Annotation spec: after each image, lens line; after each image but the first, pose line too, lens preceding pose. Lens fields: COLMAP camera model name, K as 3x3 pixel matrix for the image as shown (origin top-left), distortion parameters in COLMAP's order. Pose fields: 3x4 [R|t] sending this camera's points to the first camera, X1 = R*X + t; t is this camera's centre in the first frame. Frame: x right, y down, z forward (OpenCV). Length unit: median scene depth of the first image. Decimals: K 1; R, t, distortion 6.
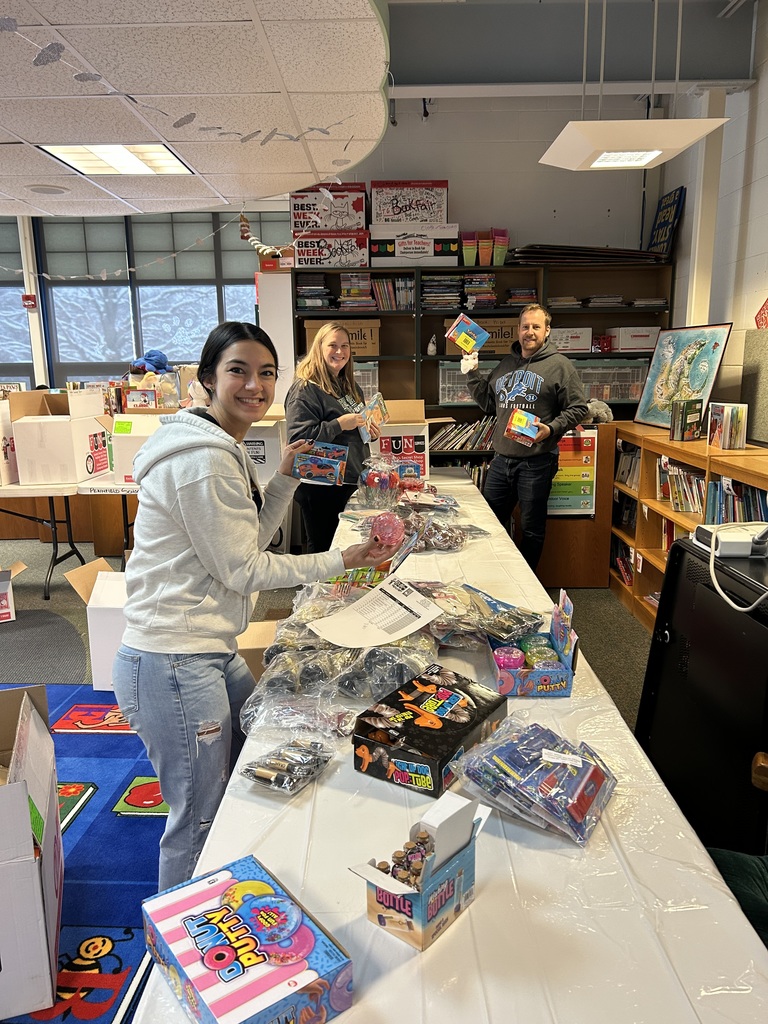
lens RADIAL K [[764.5, 0, 390.5], [0, 764.5, 518.4], [0, 0, 1]] dist [0.043258, -0.002499]
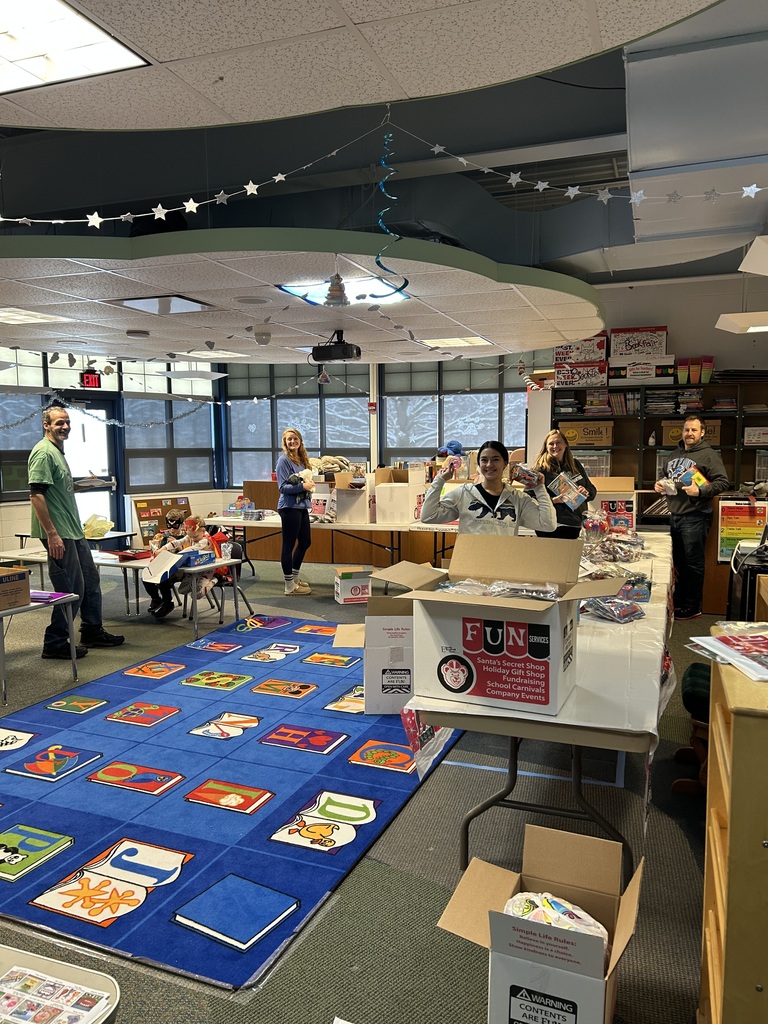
lens RADIAL K [[764.5, 0, 380.9], [0, 764.5, 522.1], [0, 0, 1]] dist [0.043258, -0.002499]
pose [[0.937613, 0.041417, -0.345206, 0.082515], [-0.073365, 0.994091, -0.079998, 0.072853], [0.339853, 0.100333, 0.935111, -0.464415]]
